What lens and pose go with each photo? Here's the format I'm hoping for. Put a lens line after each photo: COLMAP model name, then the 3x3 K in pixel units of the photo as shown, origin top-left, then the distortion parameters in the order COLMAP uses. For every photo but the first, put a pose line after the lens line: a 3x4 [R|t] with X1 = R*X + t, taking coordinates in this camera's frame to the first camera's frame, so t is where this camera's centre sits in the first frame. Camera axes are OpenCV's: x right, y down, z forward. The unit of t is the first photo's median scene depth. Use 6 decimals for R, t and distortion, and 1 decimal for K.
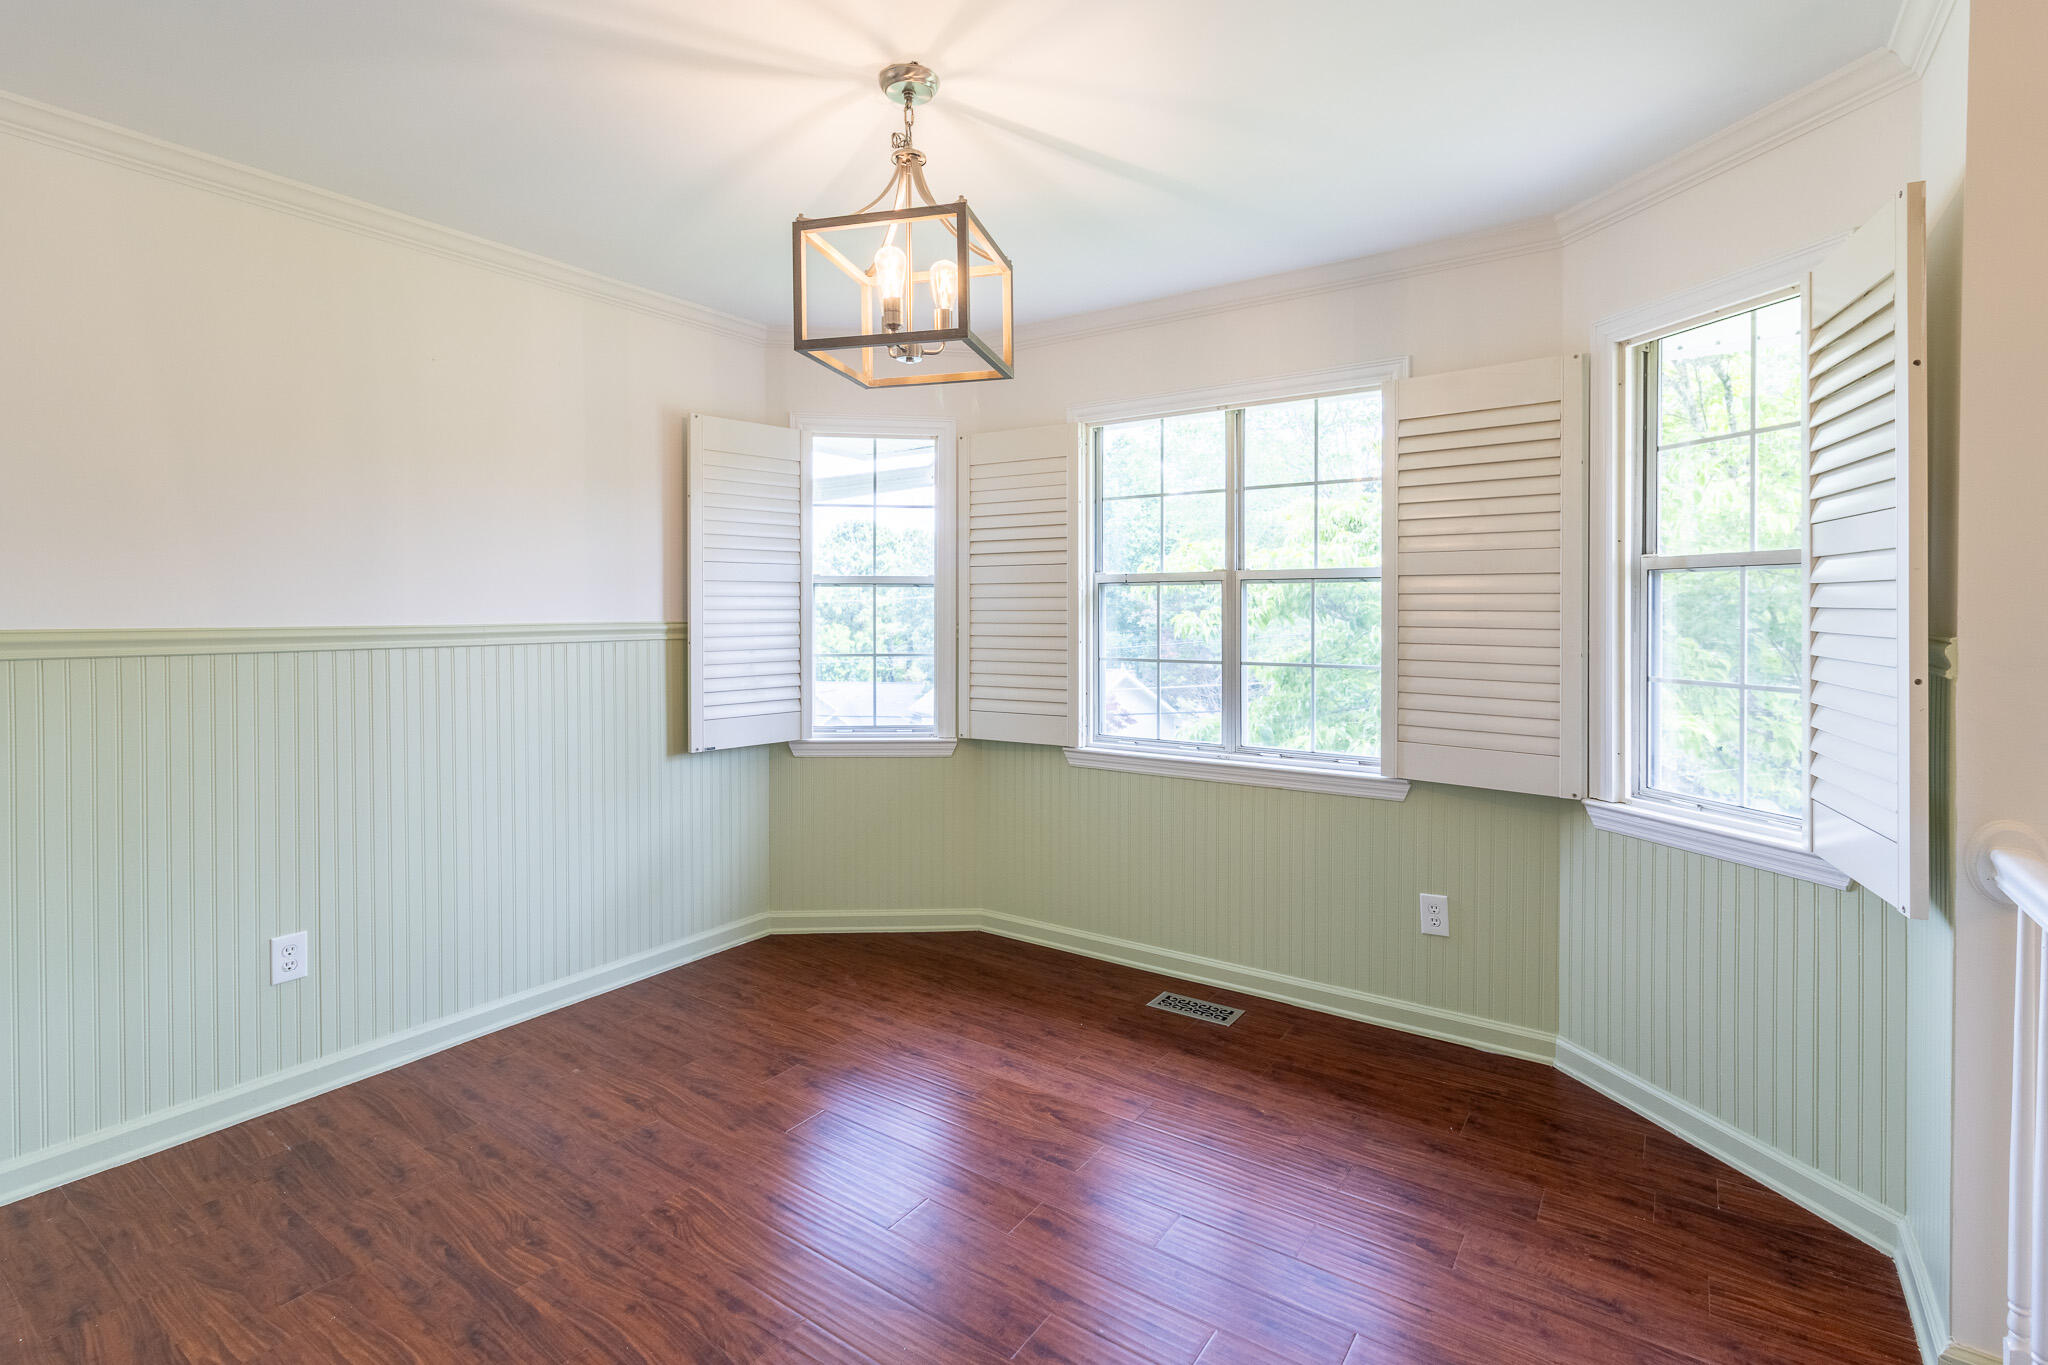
lens RADIAL K [[956.4, 0, 1072.5], [0, 956.4, 626.4], [0, 0, 1]] dist [0.000784, -0.000624]
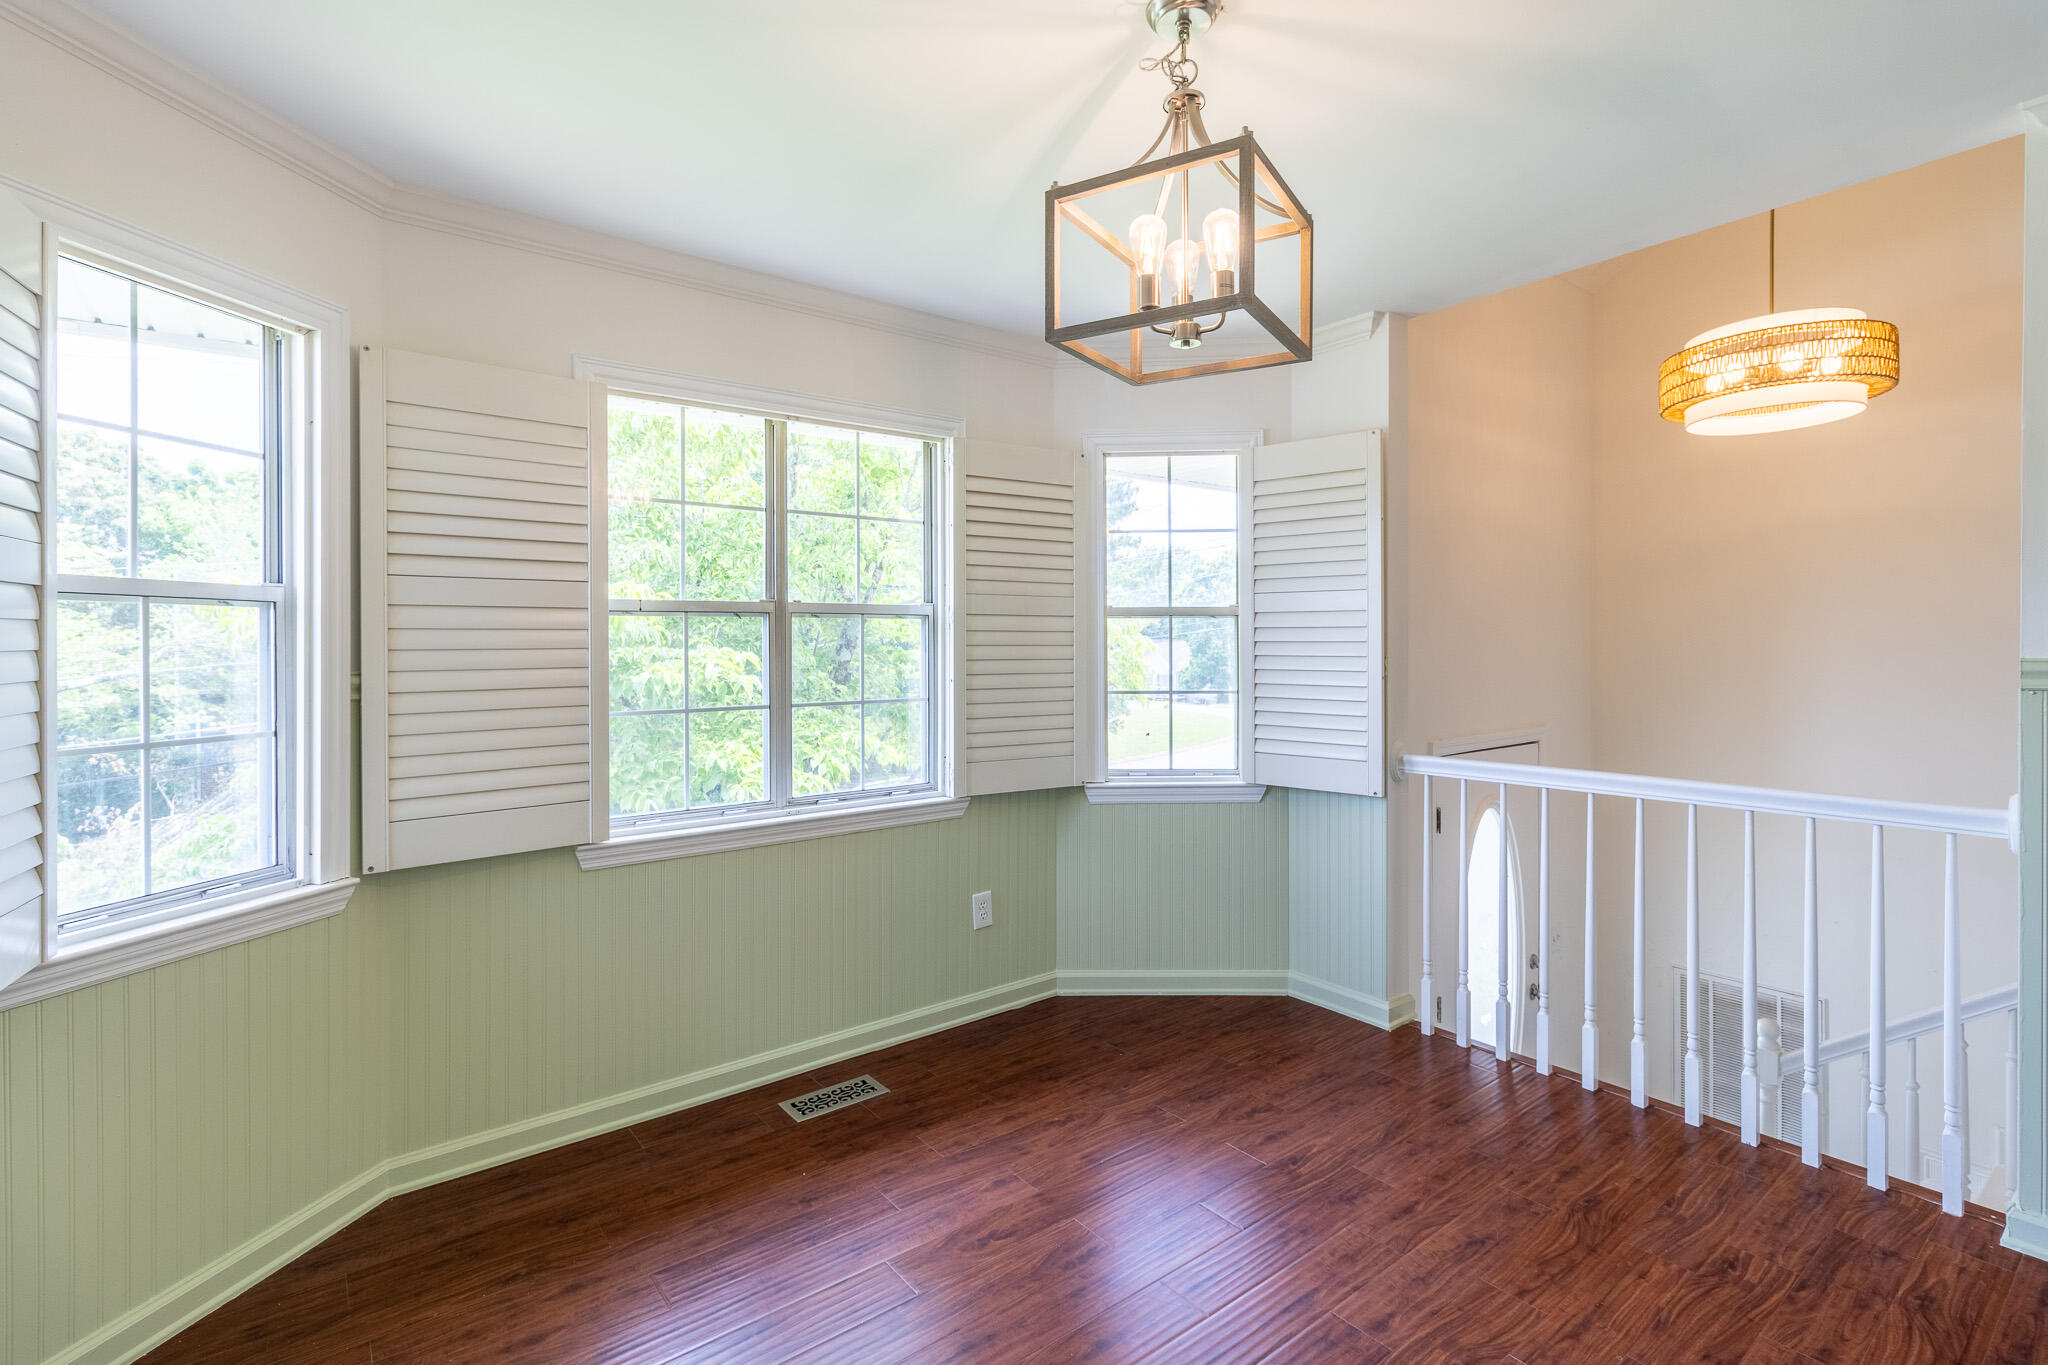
lens RADIAL K [[918.8, 0, 1029.7], [0, 918.8, 654.8], [0, 0, 1]] dist [-0.000252, -0.000516]
pose [[0.336472, -0.012996, 0.941604, -0.621420], [0.023305, 0.999713, 0.005470, -0.009663], [-0.941405, 0.020103, 0.336678, 0.553426]]
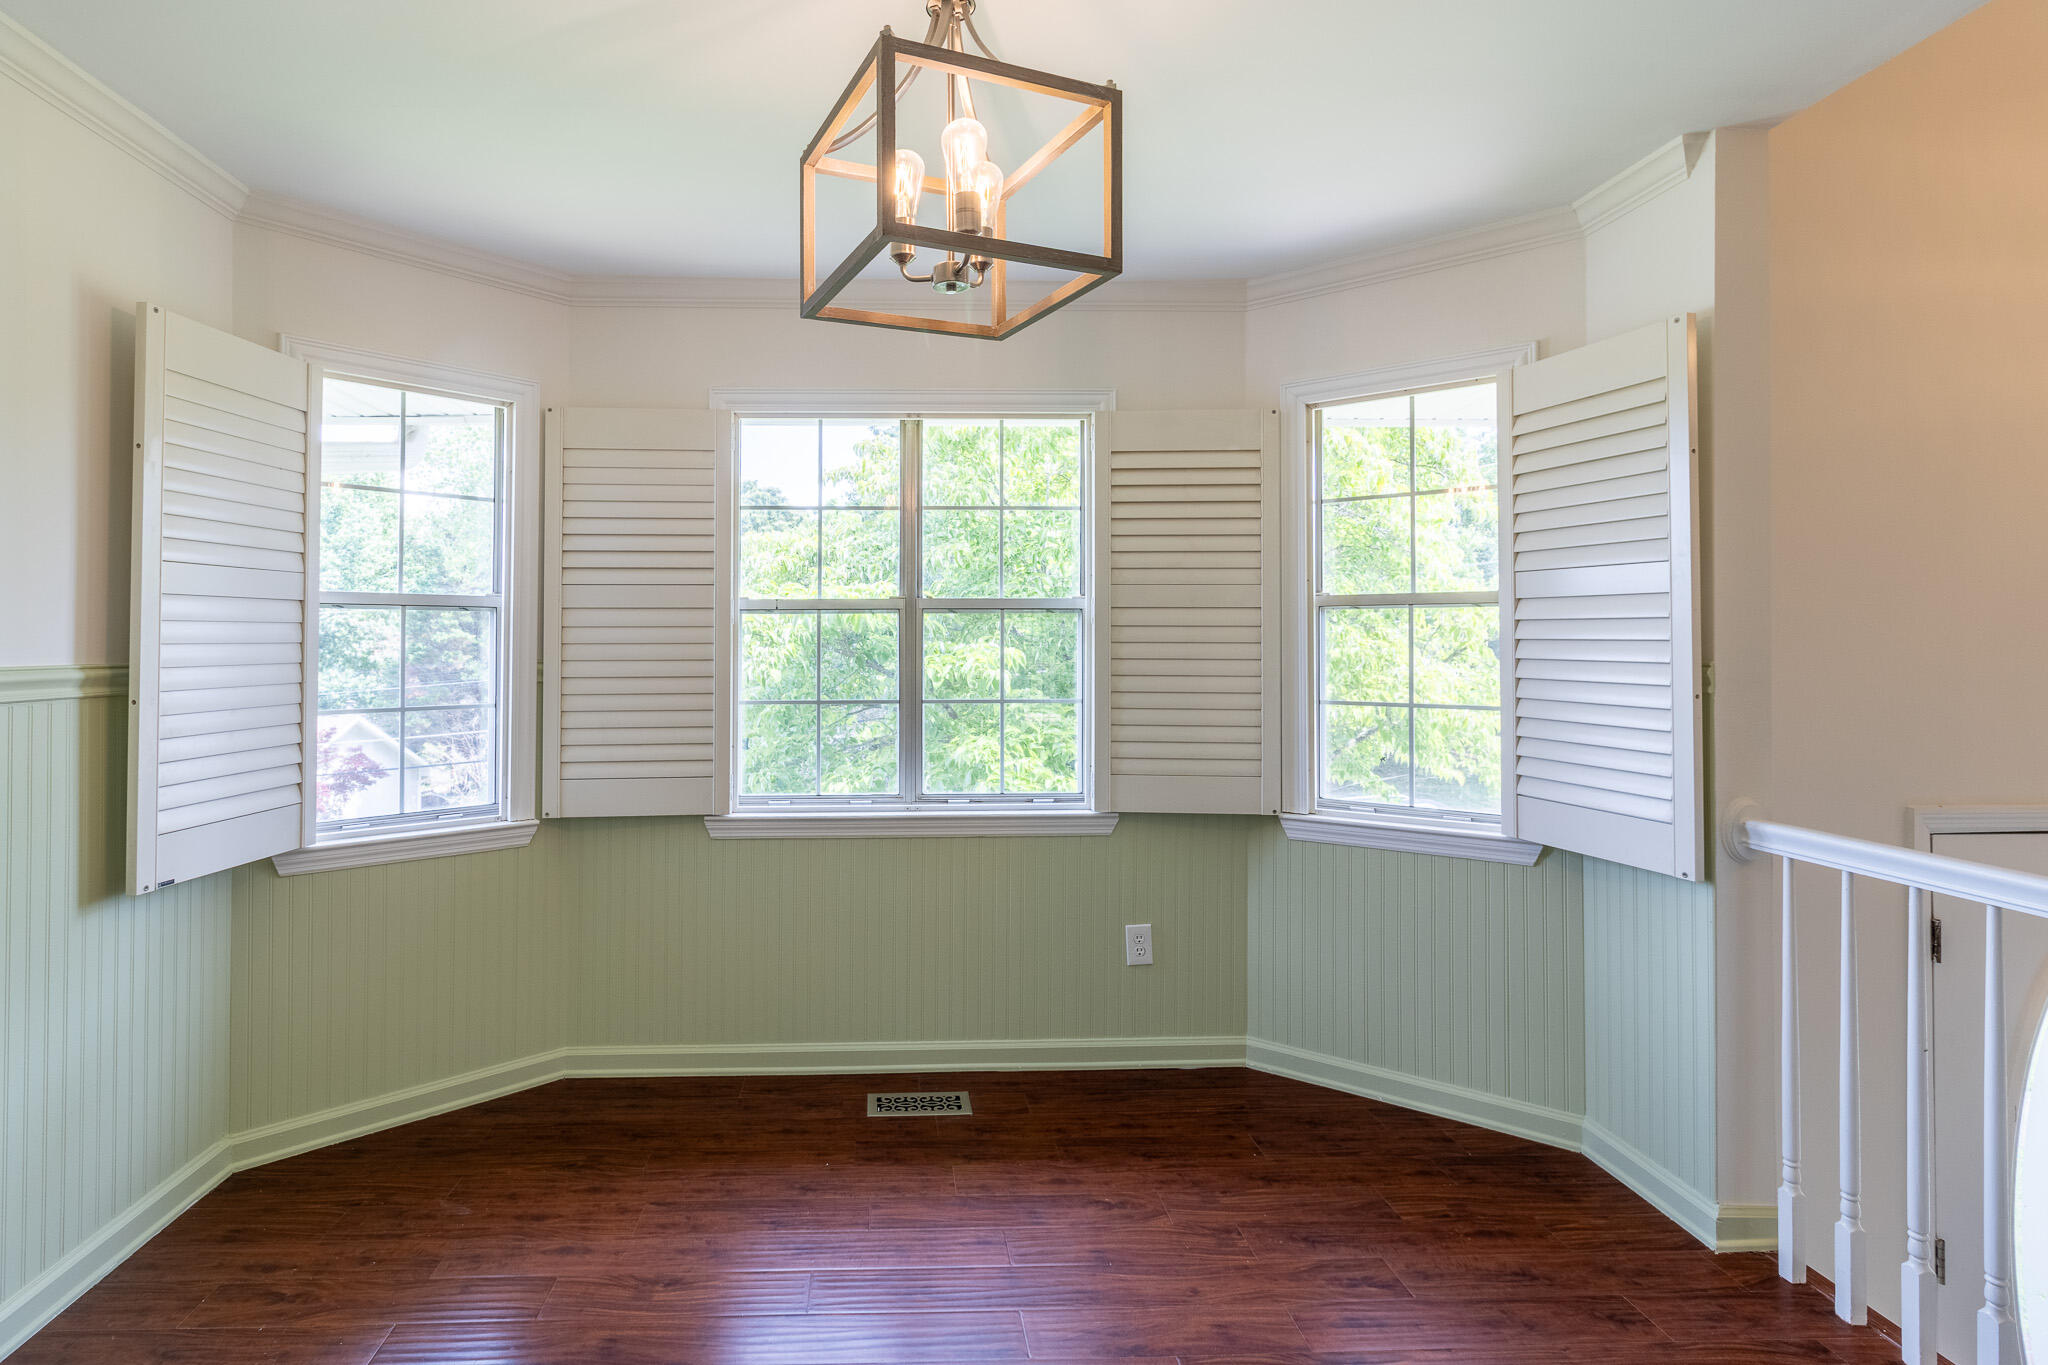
lens RADIAL K [[969.9, 0, 935.1], [0, 969.9, 634.6], [0, 0, 1]] dist [0.000705, -0.000399]
pose [[0.816539, 0.002420, 0.577285, -0.376564], [0.012037, 0.999702, -0.021216, -0.005522], [-0.577165, 0.024272, 0.816267, 0.275451]]
